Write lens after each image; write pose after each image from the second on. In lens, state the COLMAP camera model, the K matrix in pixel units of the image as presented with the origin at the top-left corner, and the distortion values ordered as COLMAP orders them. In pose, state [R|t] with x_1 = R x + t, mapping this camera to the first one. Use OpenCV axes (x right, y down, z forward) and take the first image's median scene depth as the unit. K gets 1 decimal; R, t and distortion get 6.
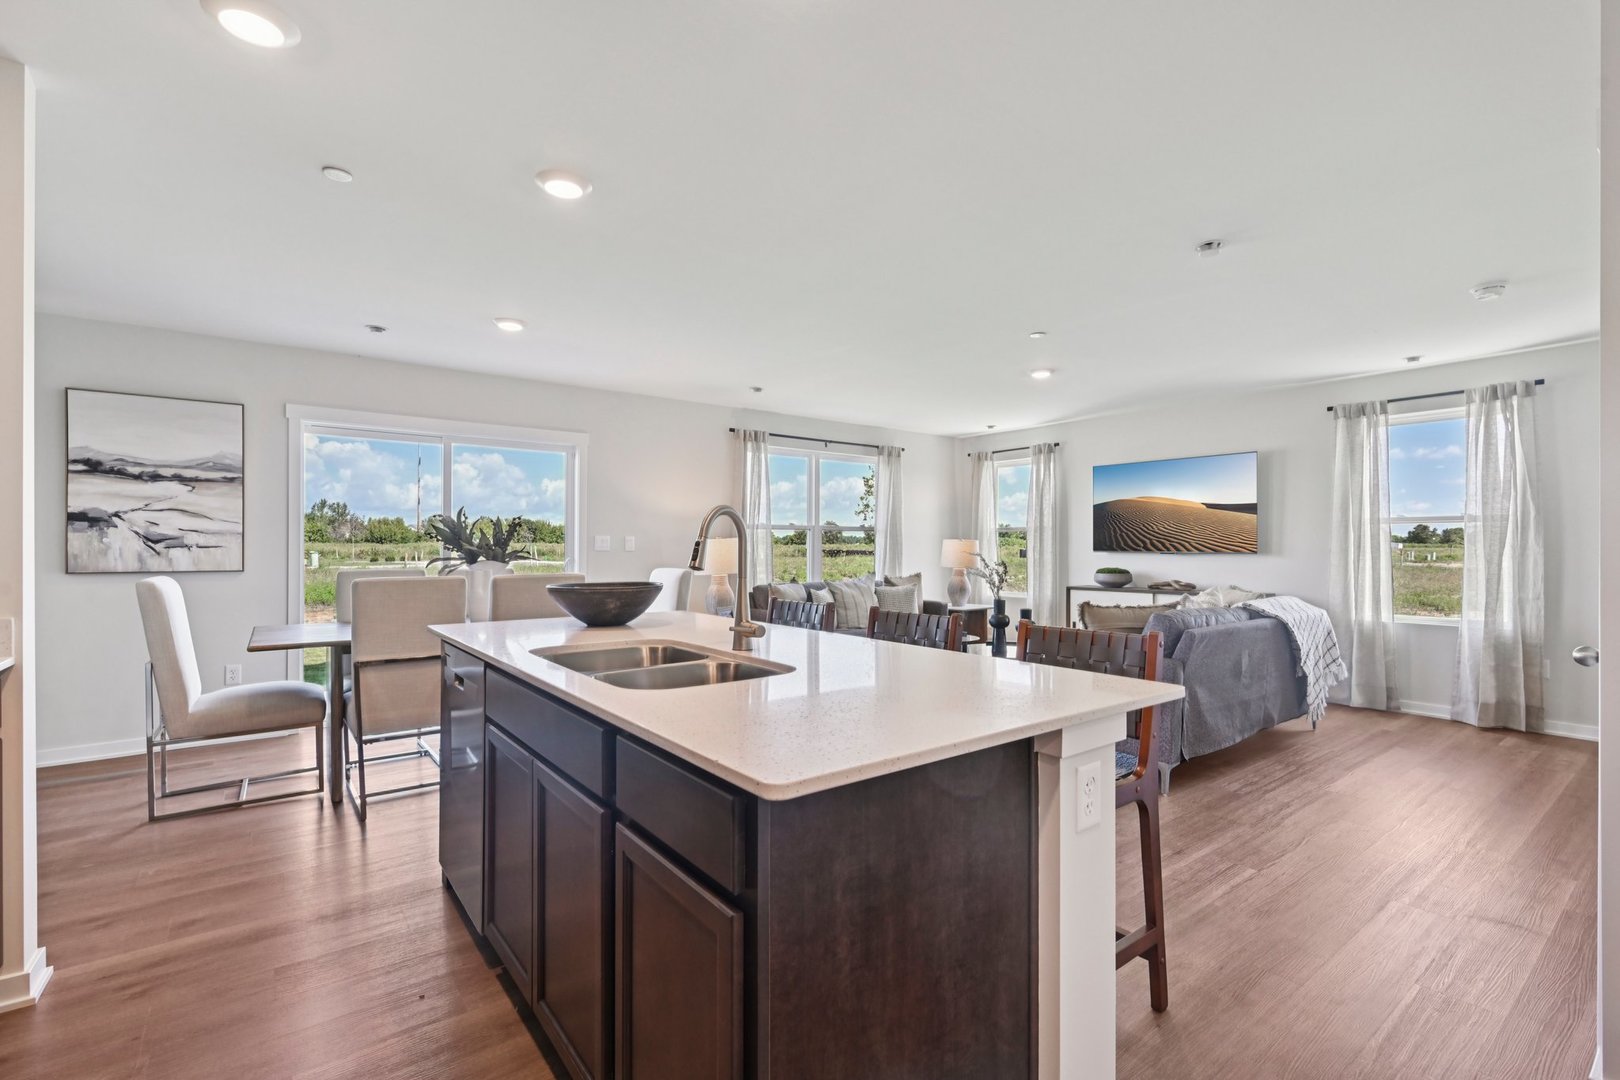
lens RADIAL K [[715.4, 0, 810.0], [0, 715.4, 540.0], [0, 0, 1]] dist [0.000945, 0.000271]
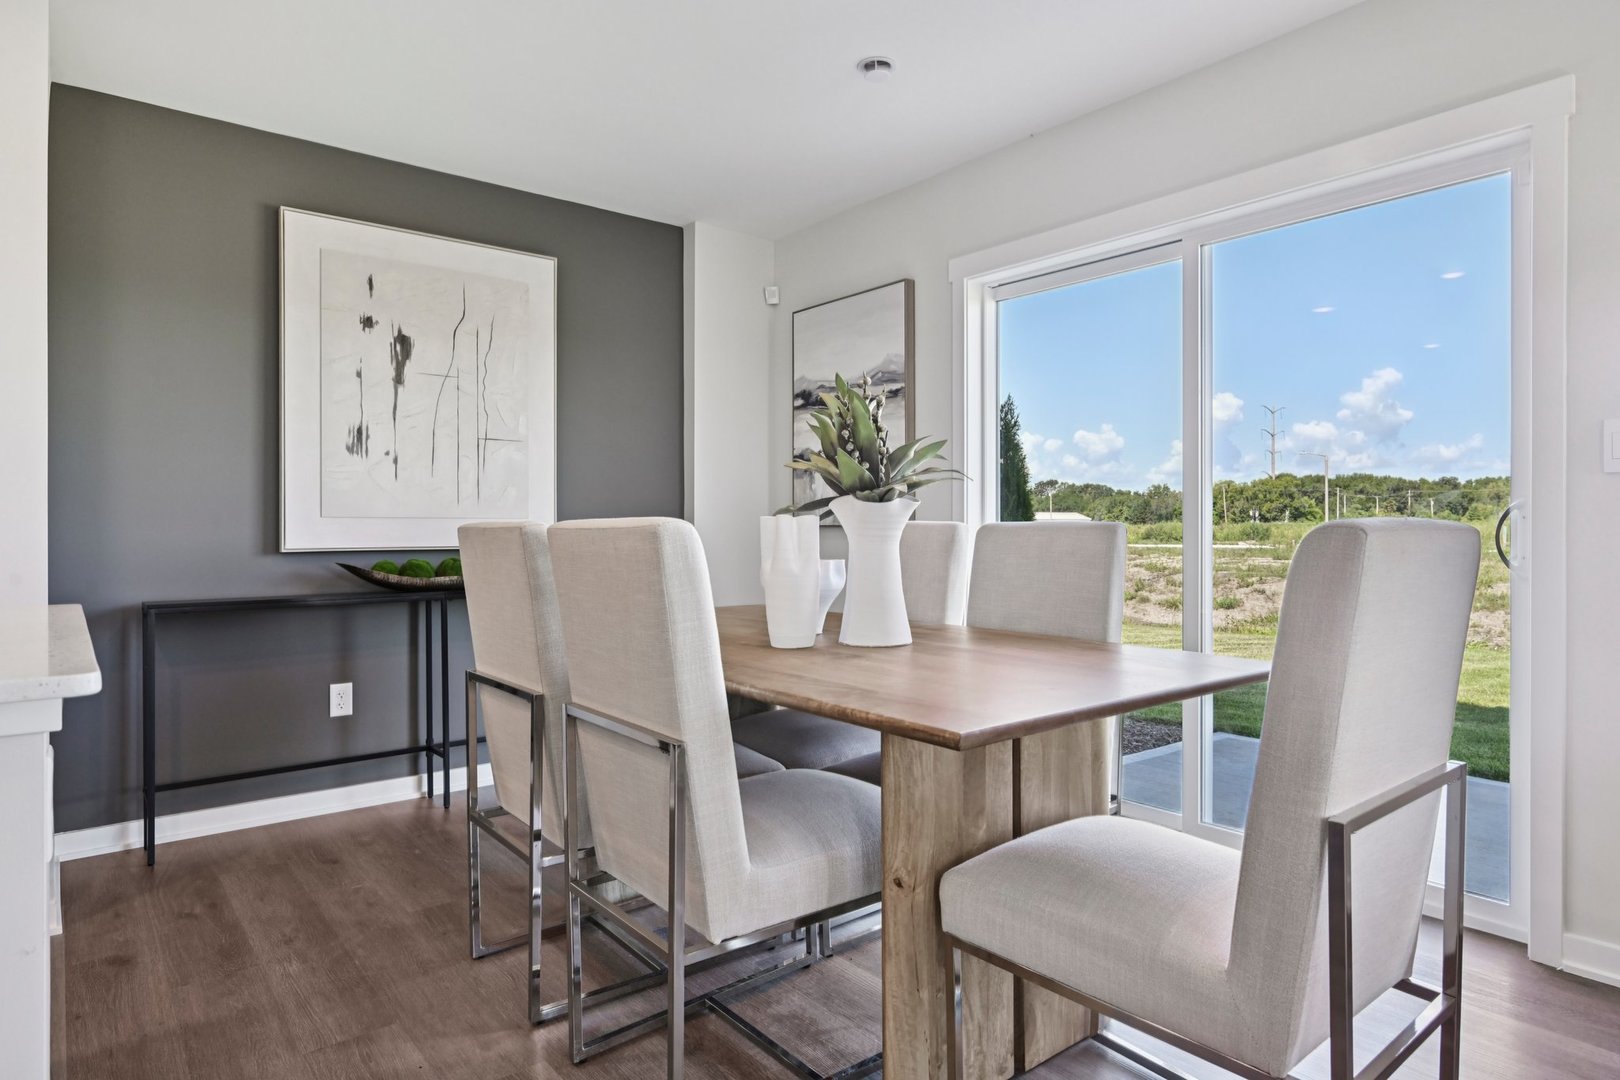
lens RADIAL K [[919.2, 0, 809.4], [0, 919.2, 526.7], [0, 0, 1]] dist [0.000628, 0.001439]
pose [[0.033398, 0.000070, -0.999442, 0.075560], [0.012669, 0.999920, 0.000493, 0.046623], [0.999362, -0.012679, 0.033394, 0.972749]]
